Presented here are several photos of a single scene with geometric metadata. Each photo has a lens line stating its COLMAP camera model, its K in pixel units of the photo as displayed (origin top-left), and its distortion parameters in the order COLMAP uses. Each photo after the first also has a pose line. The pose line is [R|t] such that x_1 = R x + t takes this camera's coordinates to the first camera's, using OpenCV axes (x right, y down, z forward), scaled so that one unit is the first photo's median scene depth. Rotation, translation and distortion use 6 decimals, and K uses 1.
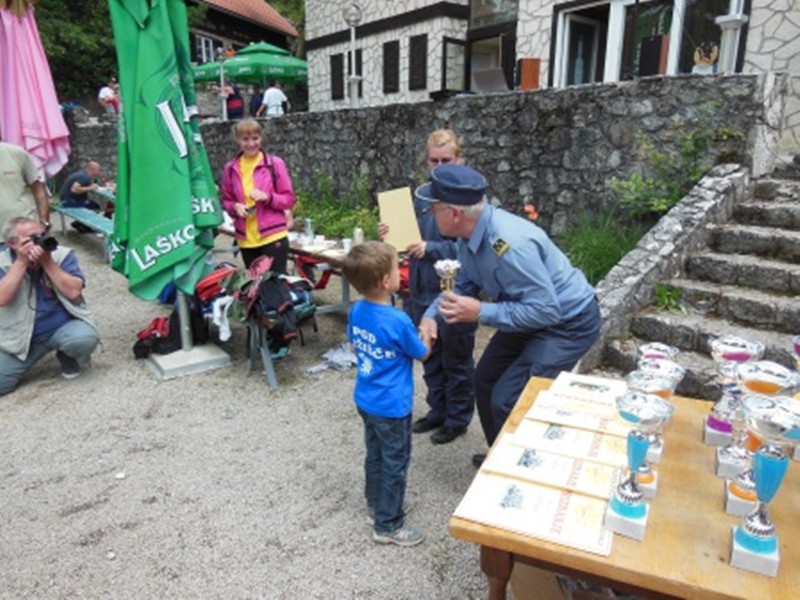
lens RADIAL K [[583.7, 0, 398.4], [0, 583.7, 301.8], [0, 0, 1]] dist [-0.022662, 0.060572]
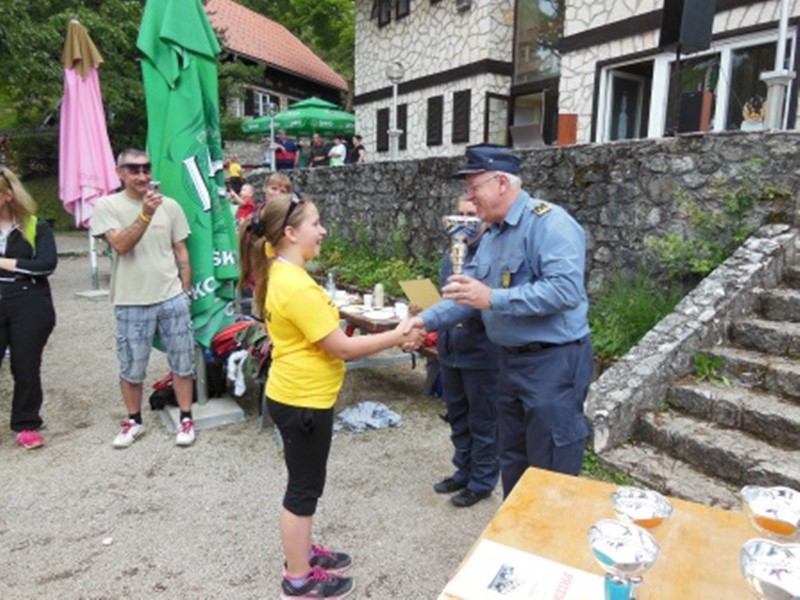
lens RADIAL K [[582.8, 0, 399.2], [0, 582.8, 301.7], [0, 0, 1]] dist [-0.020919, 0.053241]
pose [[0.996479, 0.025653, -0.079818, 0.038769], [-0.031955, 0.996385, -0.078711, -0.019094], [0.077510, 0.080984, 0.993697, 0.032922]]
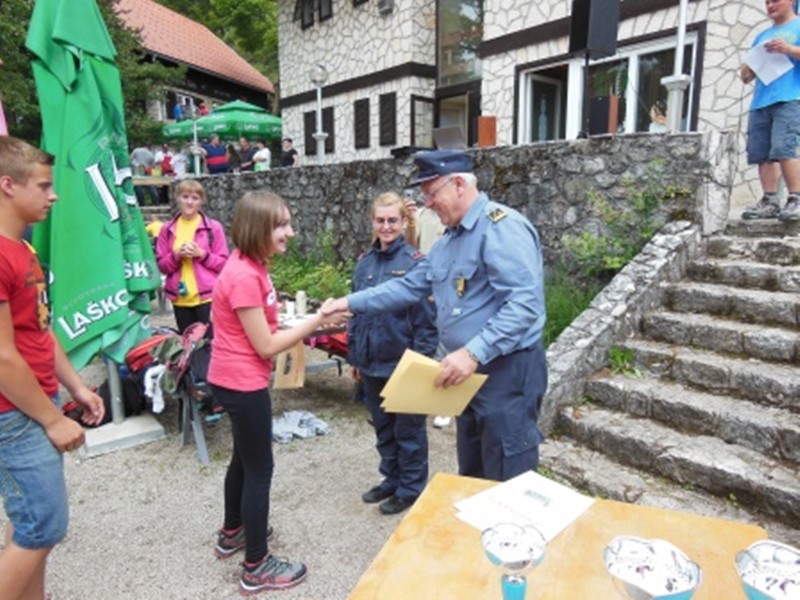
lens RADIAL K [[584.3, 0, 398.0], [0, 584.3, 301.9], [0, 0, 1]] dist [-0.033148, 0.085270]
pose [[0.999651, -0.012331, 0.023344, 0.061085], [0.014227, 0.996455, -0.082921, -0.023908], [-0.022238, 0.083224, 0.996283, 0.036731]]
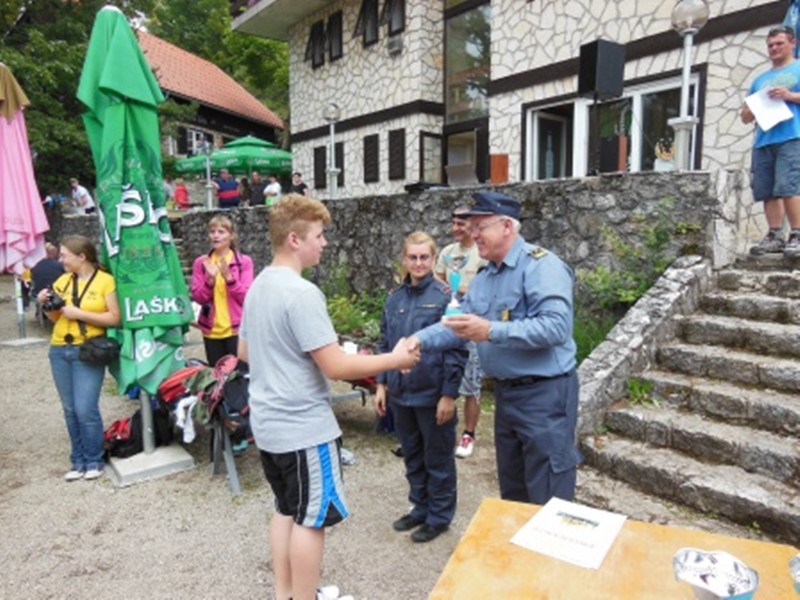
lens RADIAL K [[584.3, 0, 398.0], [0, 584.3, 301.9], [0, 0, 1]] dist [-0.033148, 0.085270]
pose [[0.999717, -0.012754, 0.020101, 0.028957], [0.015336, 0.990851, -0.134083, -0.025667], [-0.018207, 0.134353, 0.990766, 0.006646]]
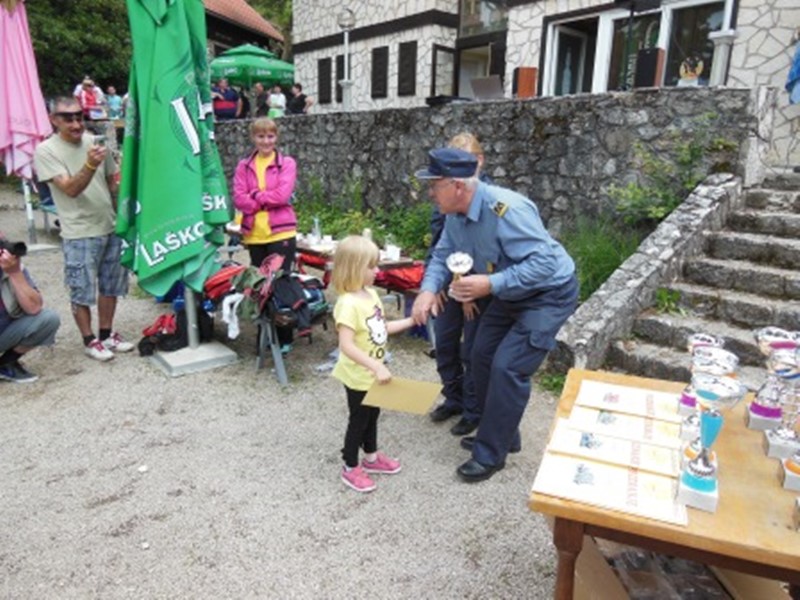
lens RADIAL K [[583.7, 0, 398.4], [0, 583.7, 301.8], [0, 0, 1]] dist [-0.022662, 0.060572]
pose [[0.999029, 0.012281, 0.042321, -0.049996], [-0.011846, 0.999875, -0.010516, 0.009950], [-0.042445, 0.010004, 0.999049, -0.011280]]
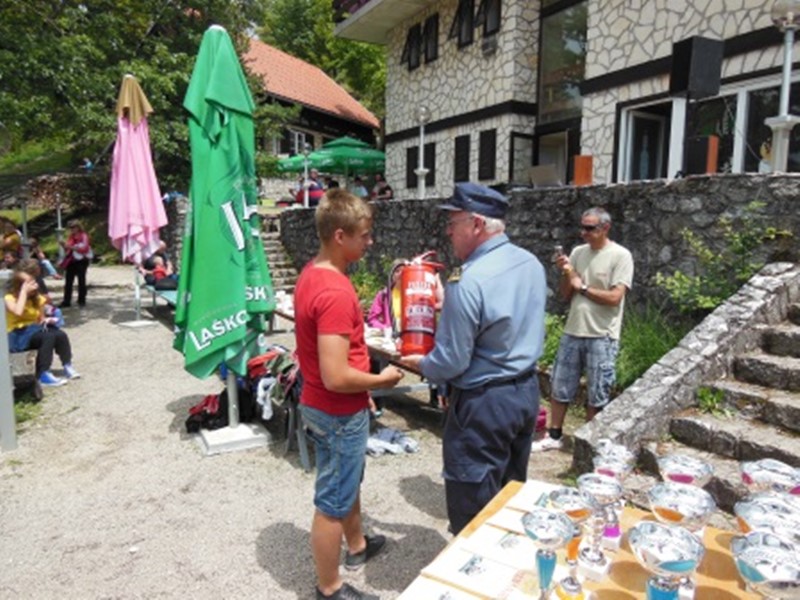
lens RADIAL K [[582.8, 0, 399.2], [0, 582.8, 301.7], [0, 0, 1]] dist [-0.020919, 0.053241]
pose [[0.990406, 0.026249, -0.135676, 0.066528], [-0.044211, 0.990379, -0.131126, -0.016002], [0.130929, 0.135866, 0.982038, -0.027805]]
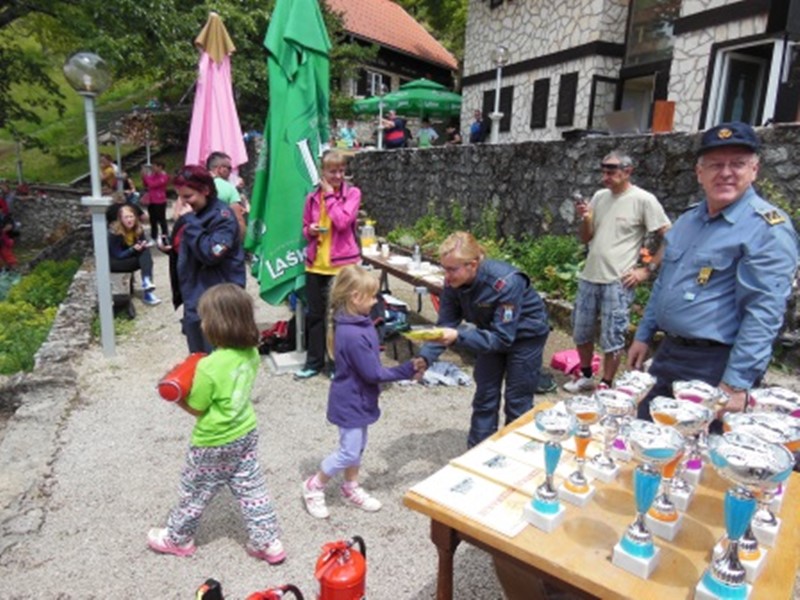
lens RADIAL K [[582.0, 0, 399.4], [0, 582.0, 302.9], [0, 0, 1]] dist [-0.027101, 0.061808]
pose [[0.964723, 0.095429, -0.245363, 0.087885], [-0.106189, 0.993863, -0.030976, 0.002005], [0.240901, 0.055938, 0.968936, -0.061873]]
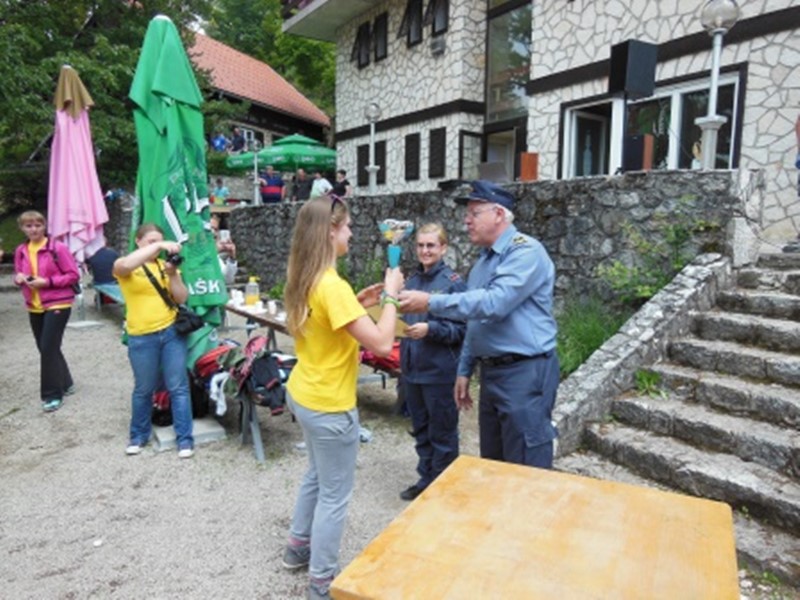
lens RADIAL K [[583.4, 0, 398.6], [0, 583.4, 301.7], [0, 0, 1]] dist [-0.026010, 0.063847]
pose [[0.998312, 0.013238, -0.056553, 0.069495], [-0.020641, 0.990982, -0.132397, -0.002585], [0.054291, 0.133341, 0.989582, -0.041236]]
